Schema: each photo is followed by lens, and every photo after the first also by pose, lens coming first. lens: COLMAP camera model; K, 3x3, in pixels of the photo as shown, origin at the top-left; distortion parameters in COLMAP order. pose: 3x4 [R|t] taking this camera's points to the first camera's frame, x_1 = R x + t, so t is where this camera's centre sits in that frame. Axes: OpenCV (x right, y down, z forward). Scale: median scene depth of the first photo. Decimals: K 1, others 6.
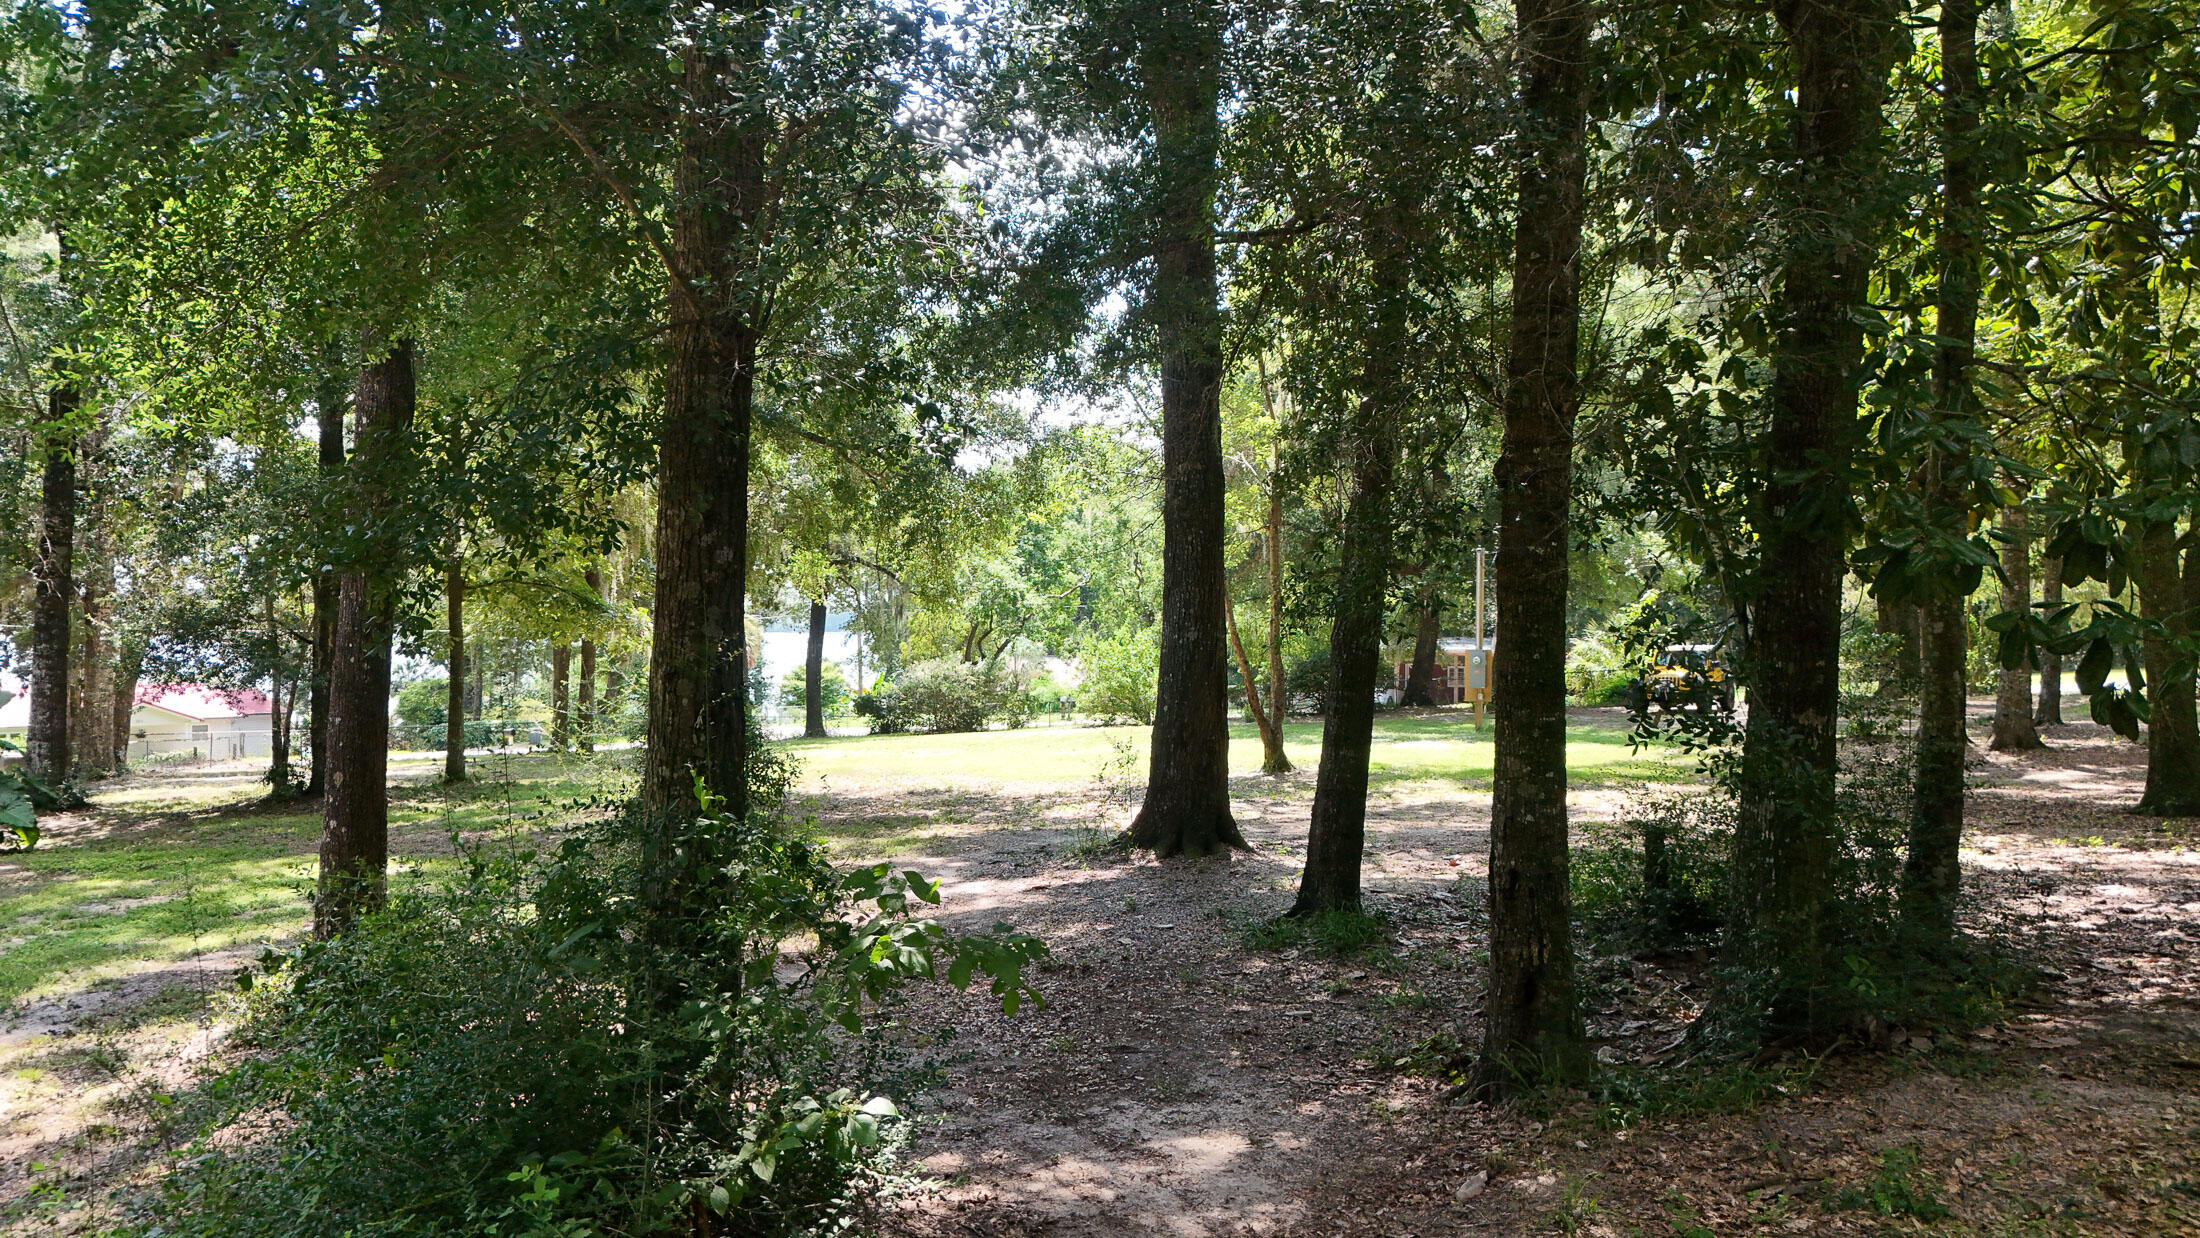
lens RADIAL K [[1614.9, 0, 1100.0], [0, 1614.9, 619.0], [0, 0, 1]] dist [0.076128, -0.072005]
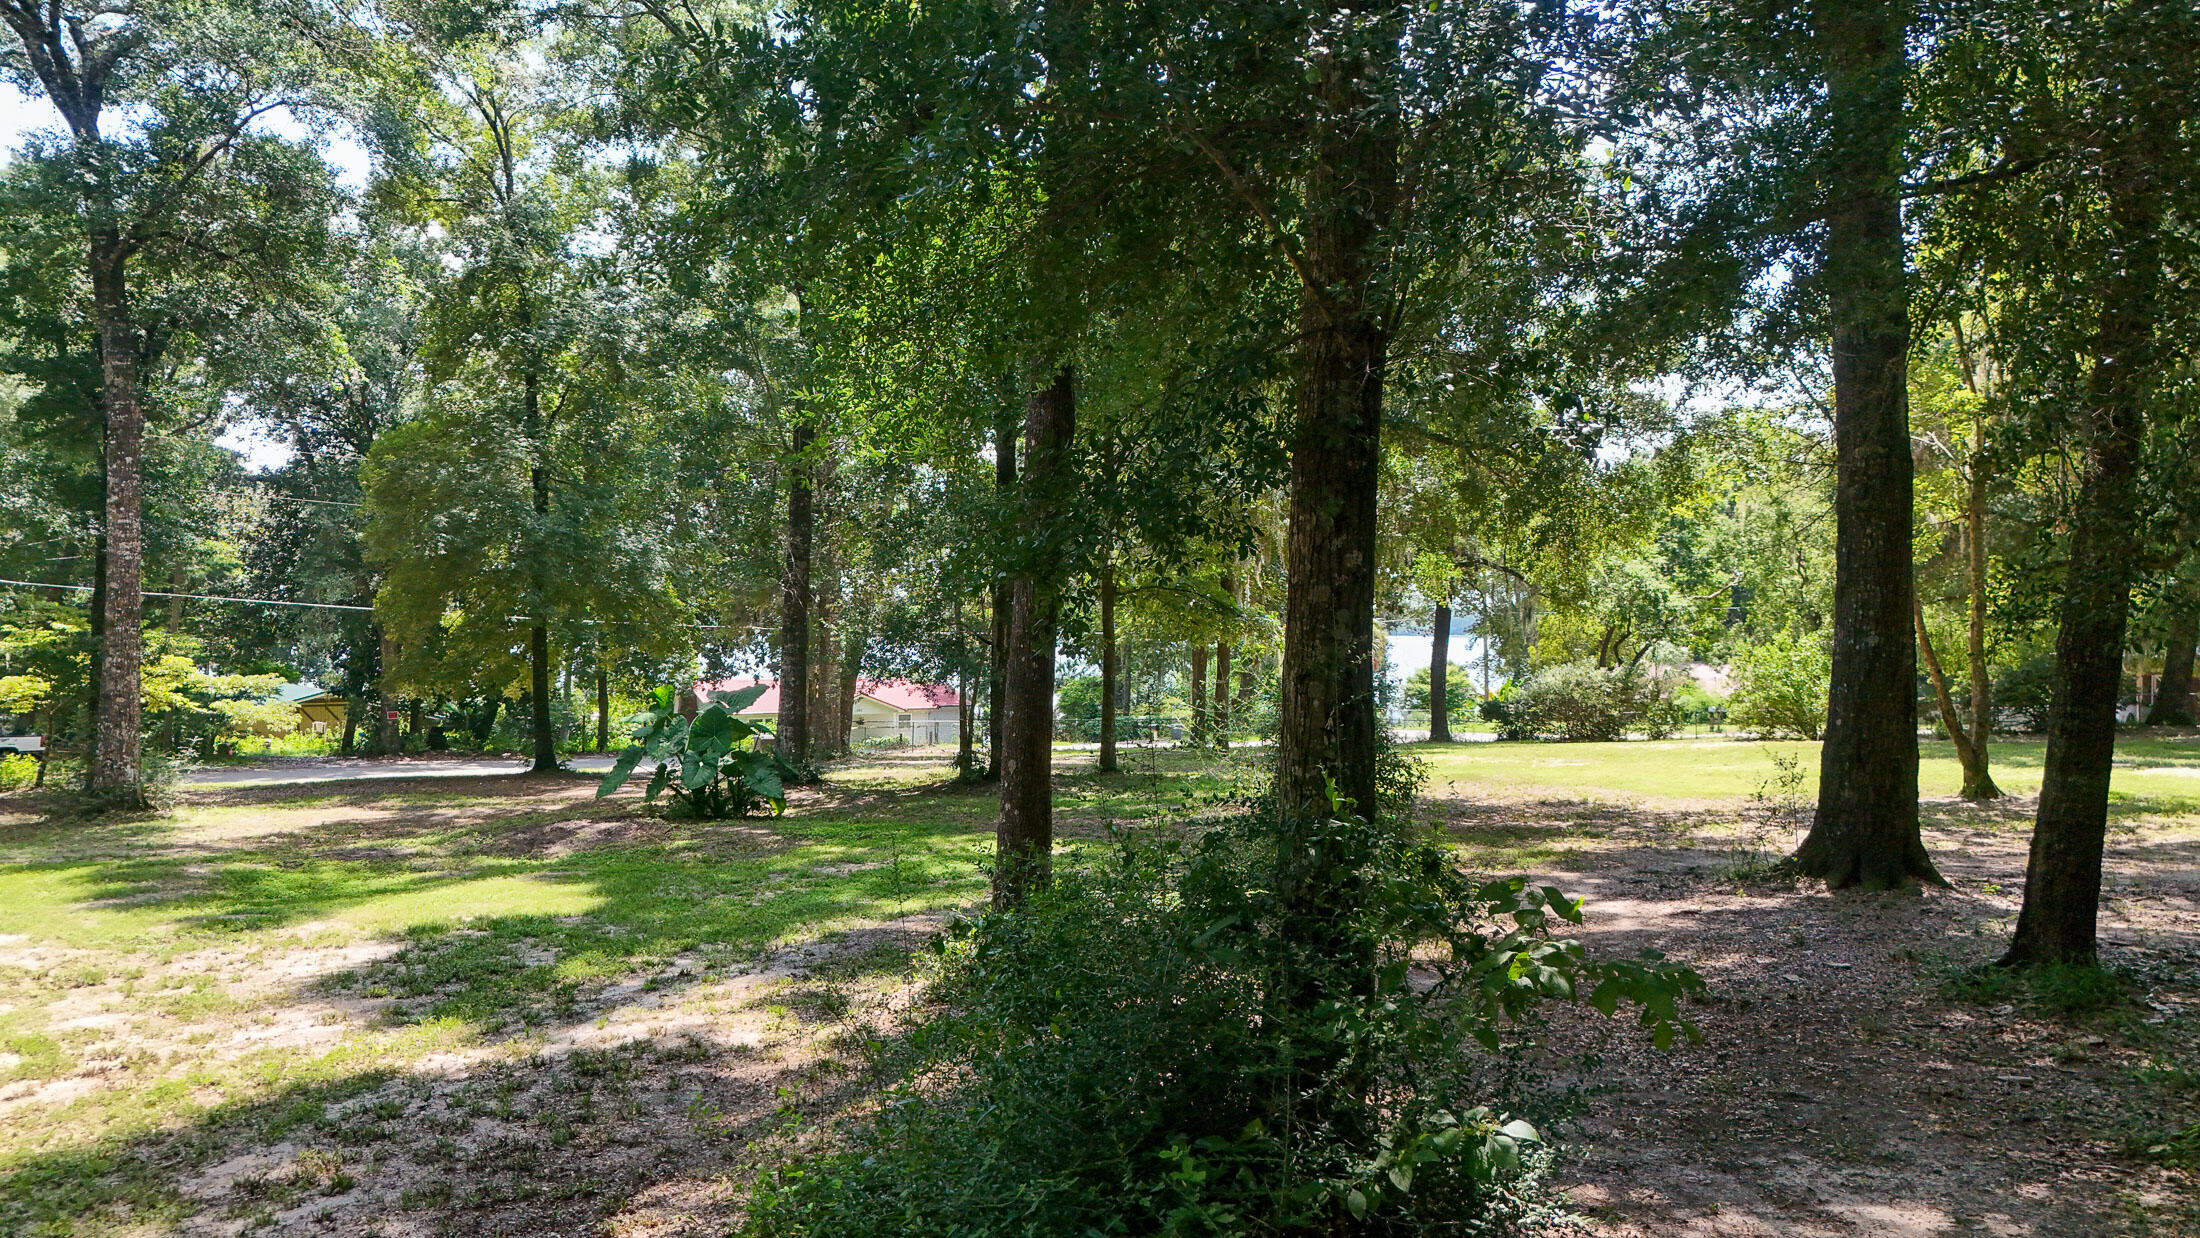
lens RADIAL K [[1614.9, 0, 1100.0], [0, 1614.9, 619.0], [0, 0, 1]] dist [0.076128, -0.072005]
pose [[0.928254, -0.001210, -0.371946, -0.003878], [0.000509, 0.999998, -0.001985, 0.000069], [0.371948, 0.001653, 0.928252, 0.007912]]
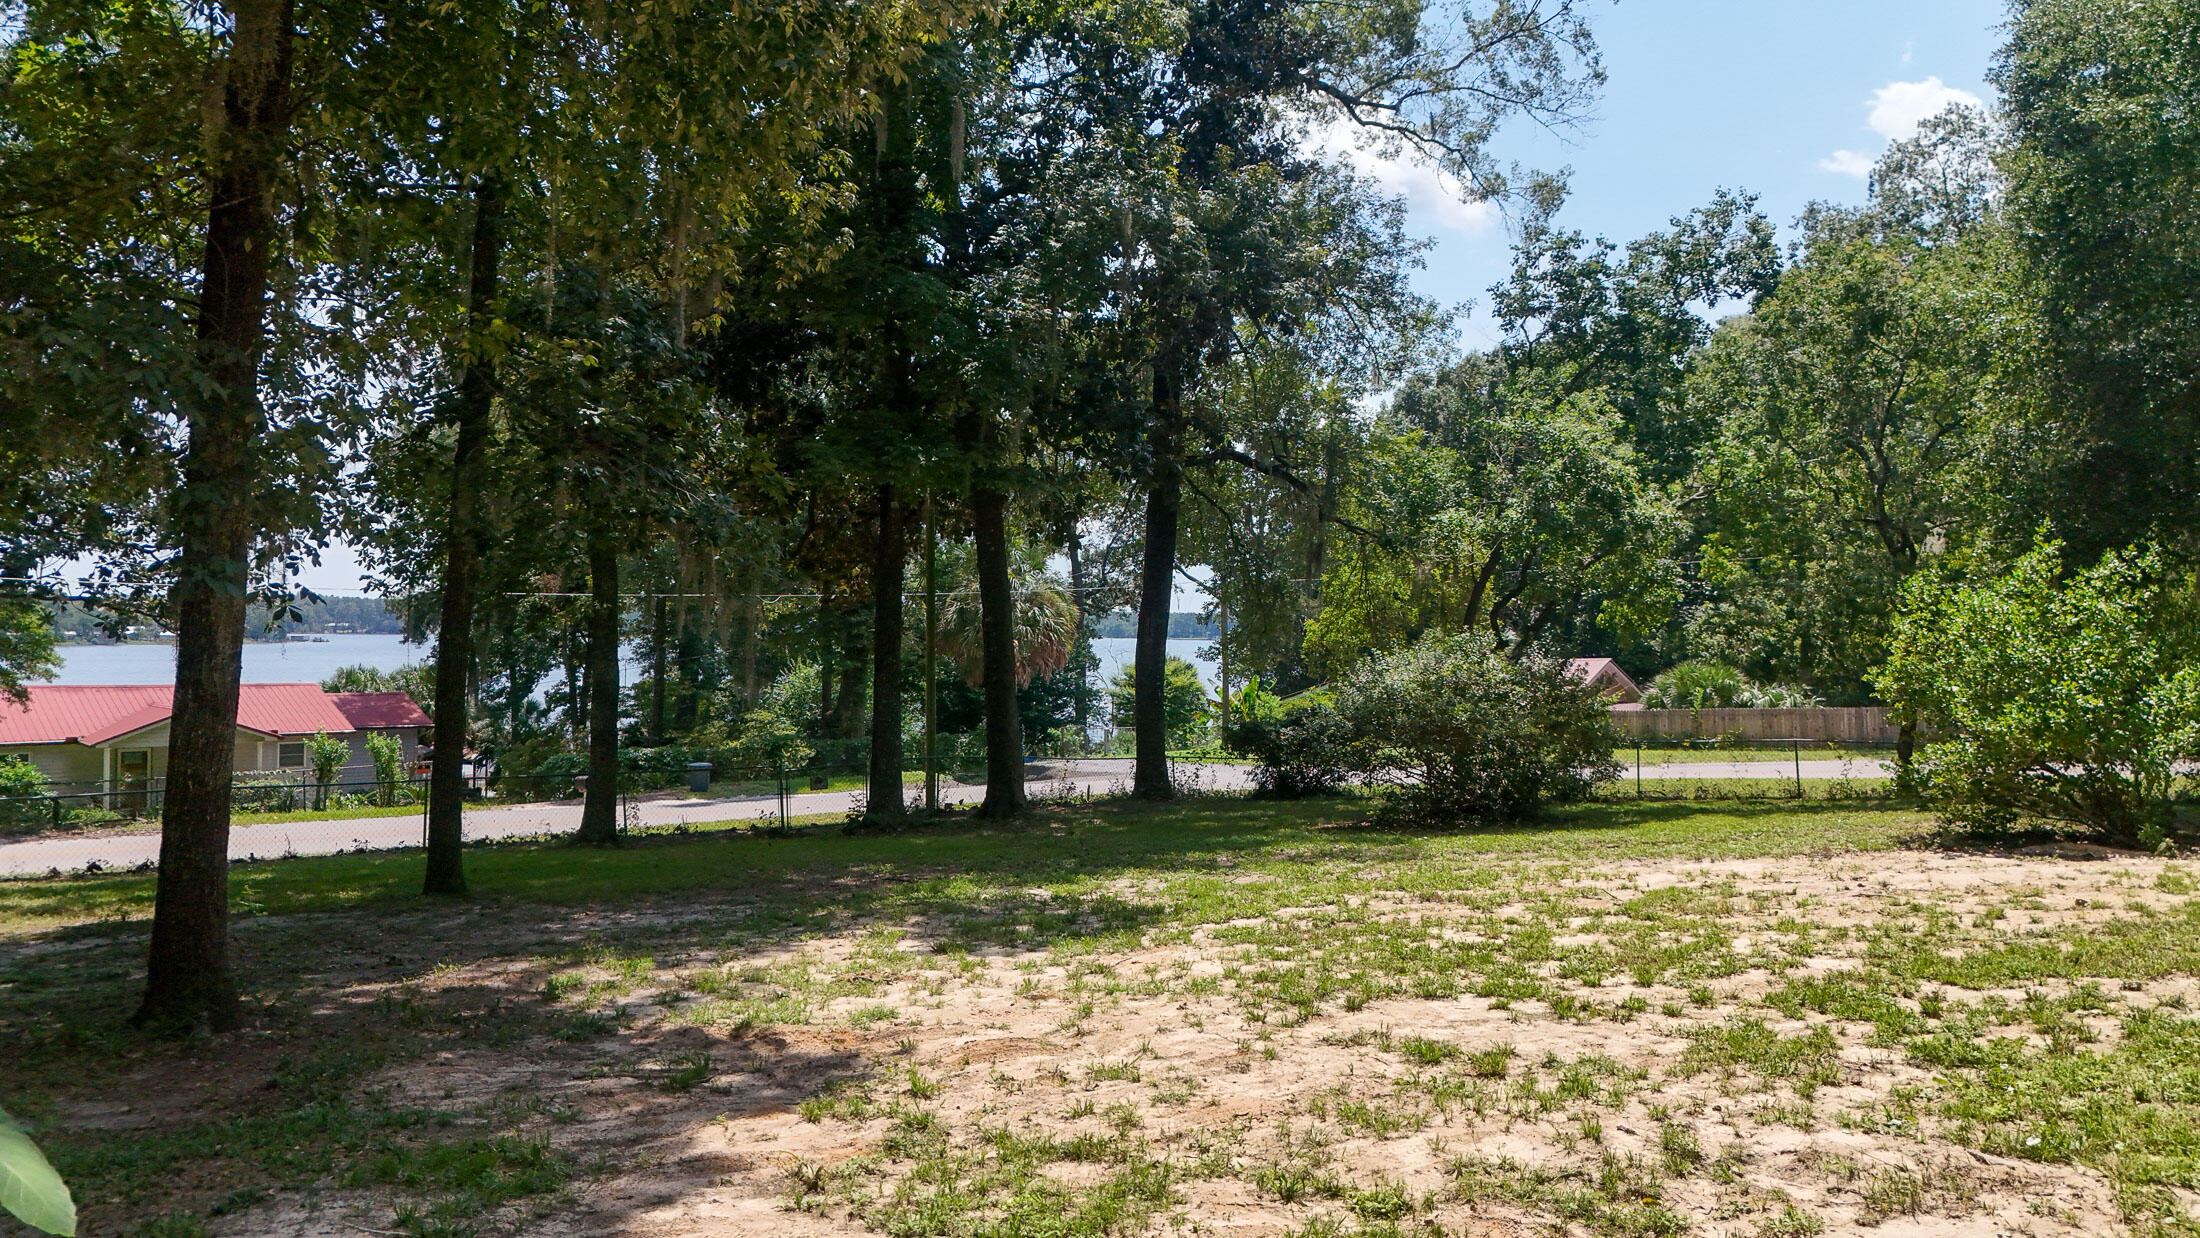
lens RADIAL K [[1614.9, 0, 1100.0], [0, 1614.9, 619.0], [0, 0, 1]] dist [0.076128, -0.072005]
pose [[0.977747, -0.007076, -0.209668, -0.407611], [0.005990, 0.999965, -0.005814, 0.084691], [0.209702, 0.004429, 0.977755, 2.355792]]
